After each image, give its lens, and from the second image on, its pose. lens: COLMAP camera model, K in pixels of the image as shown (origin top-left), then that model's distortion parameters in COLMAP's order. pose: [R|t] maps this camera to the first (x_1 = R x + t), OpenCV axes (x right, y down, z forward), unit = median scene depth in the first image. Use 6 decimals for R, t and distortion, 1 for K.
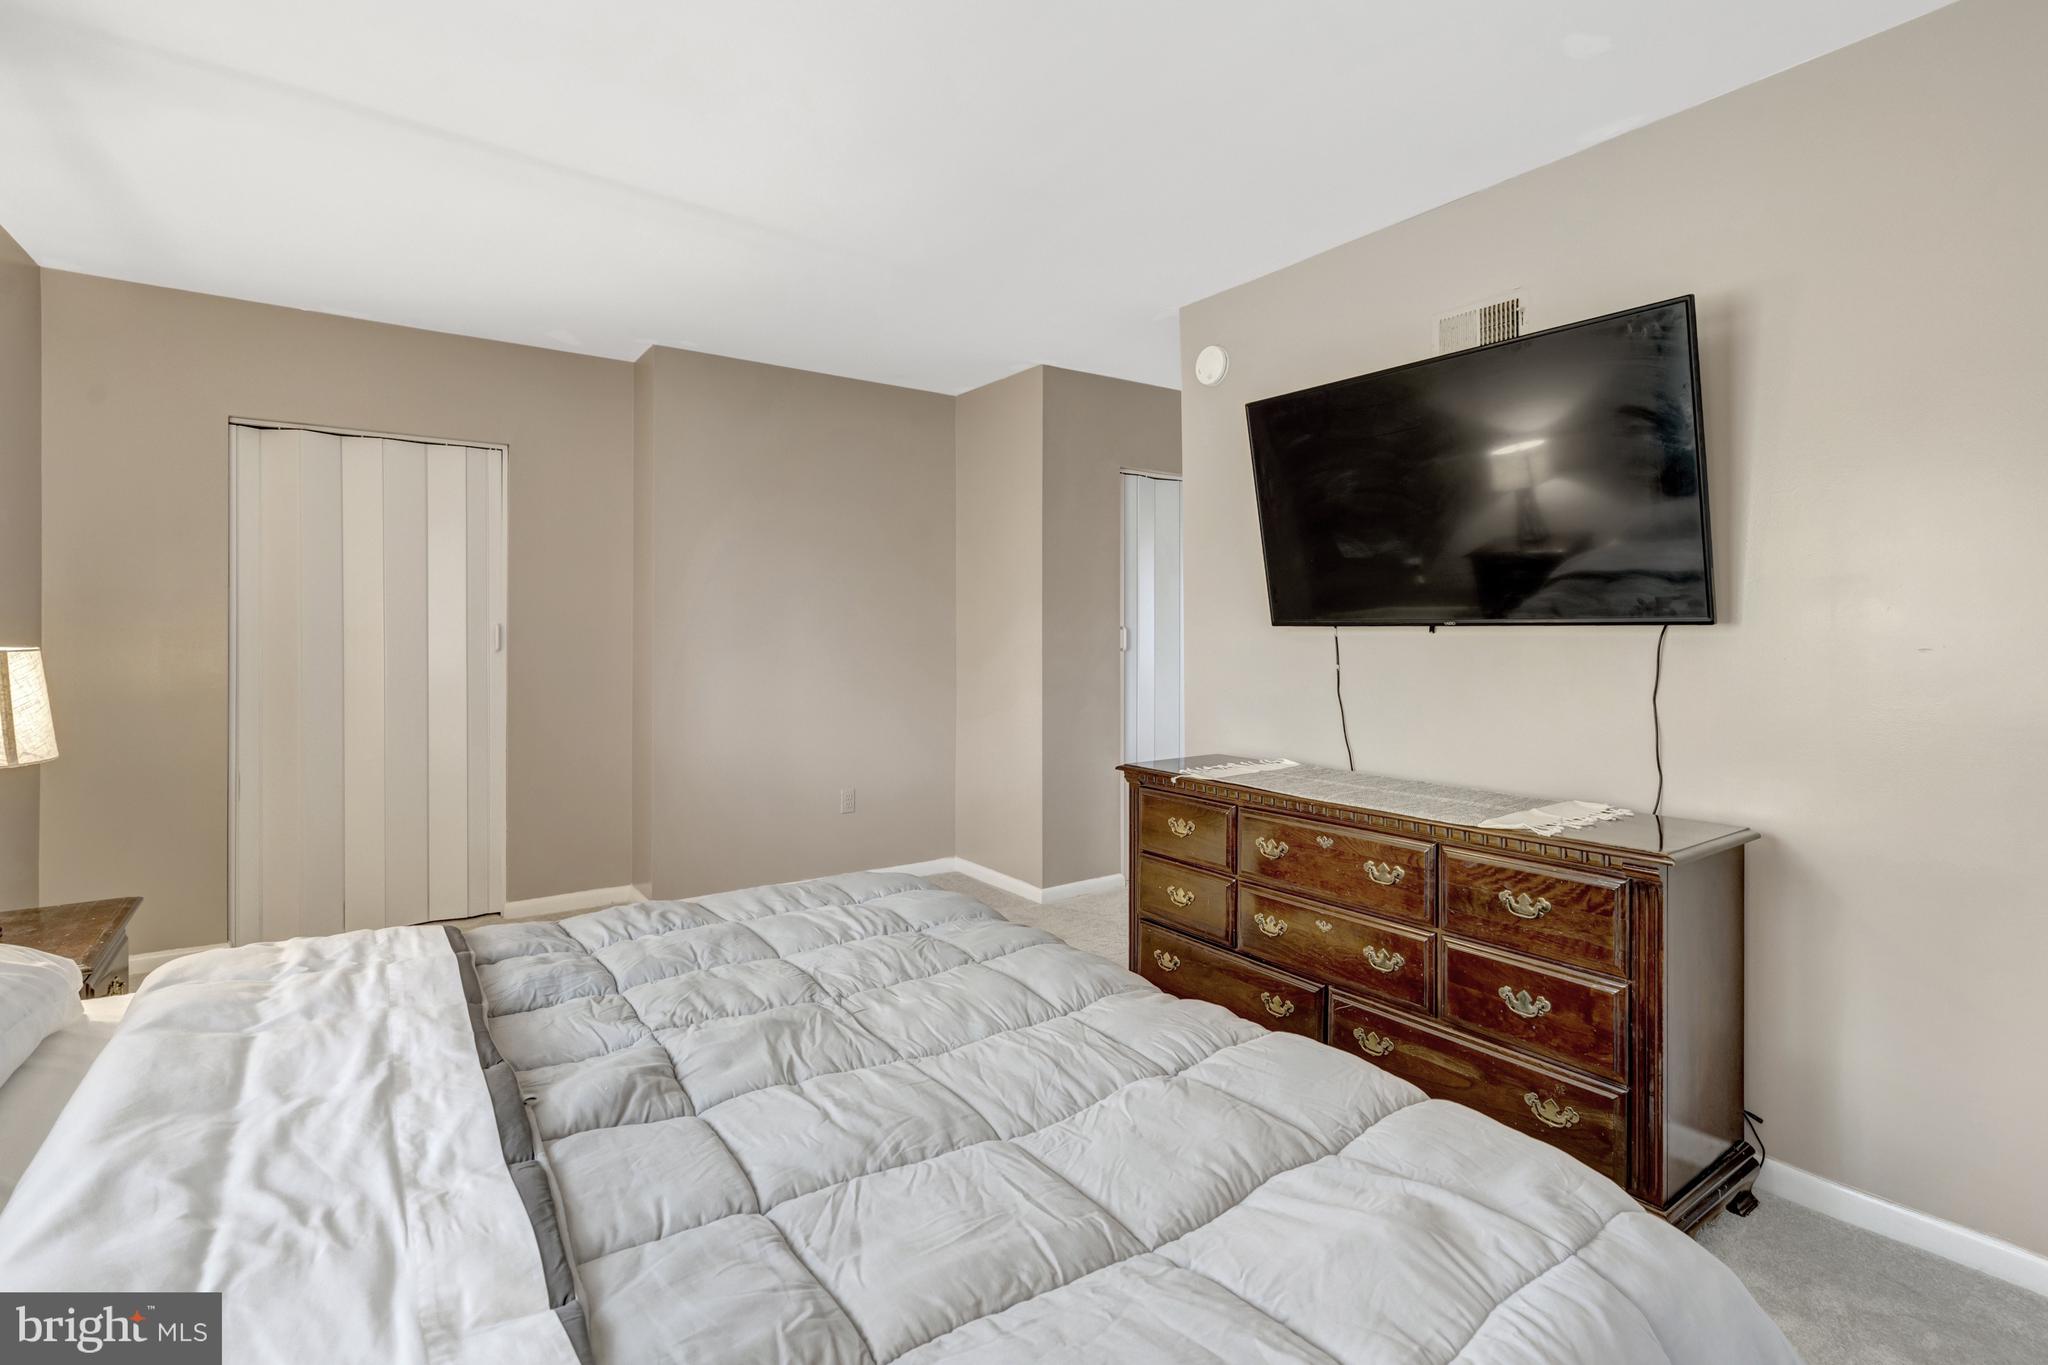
lens RADIAL K [[991.8, 0, 1026.9], [0, 991.8, 636.6], [0, 0, 1]] dist [0.001605, 0.000409]
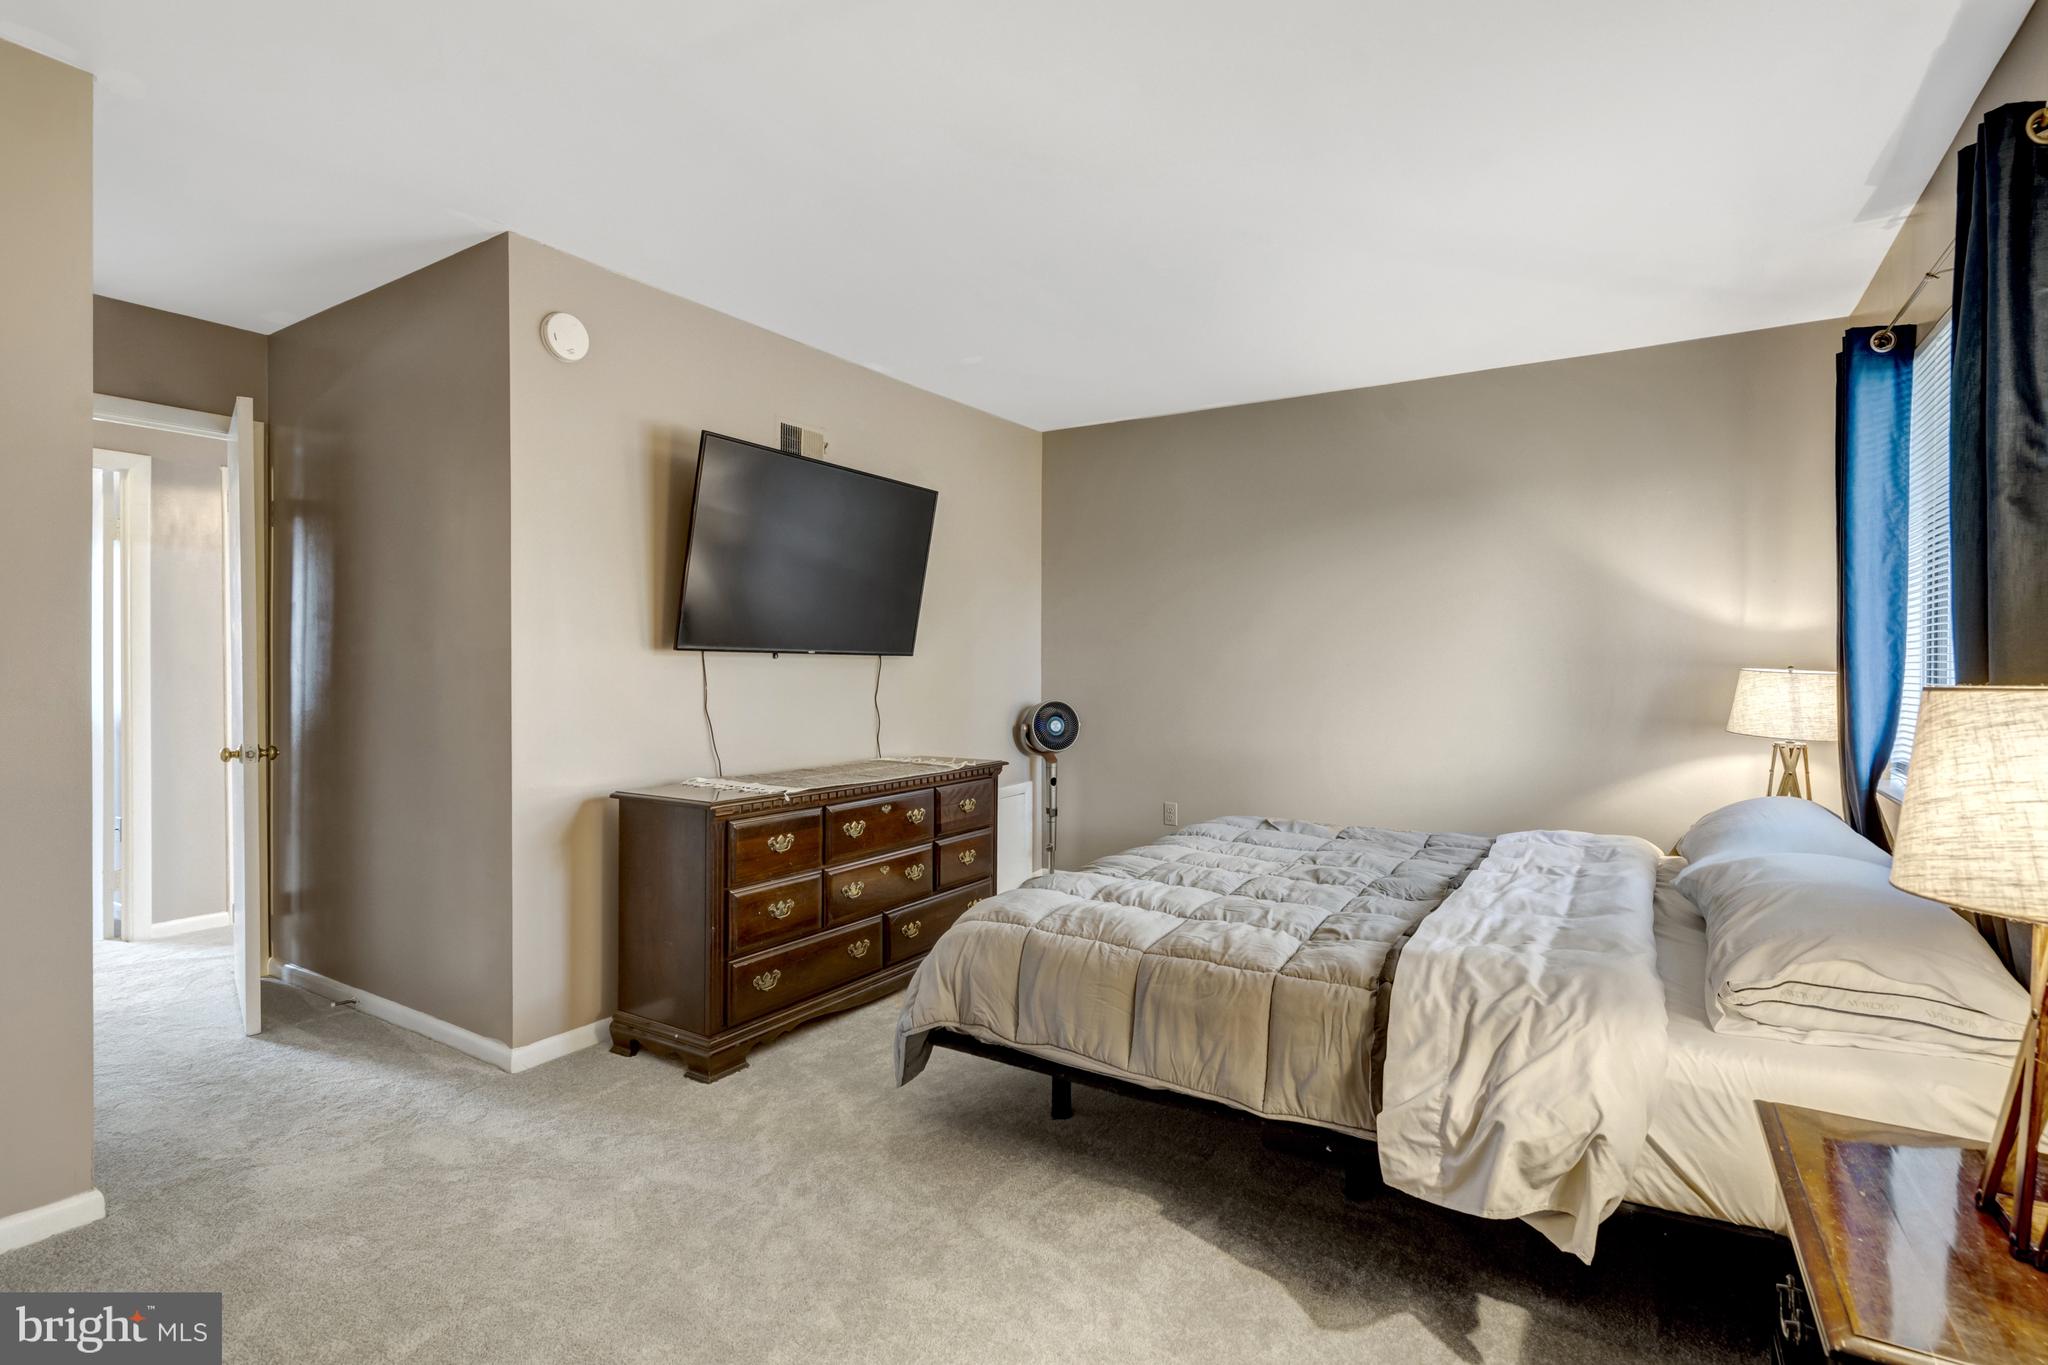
lens RADIAL K [[944.9, 0, 1024.0], [0, 944.9, 682.5], [0, 0, 1]] dist [-0.000163, 0.000106]
pose [[-0.376197, -0.046955, 0.925349, -0.918551], [-0.032861, 0.998763, 0.037321, -0.030763], [-0.925957, -0.016368, -0.377275, 1.204677]]
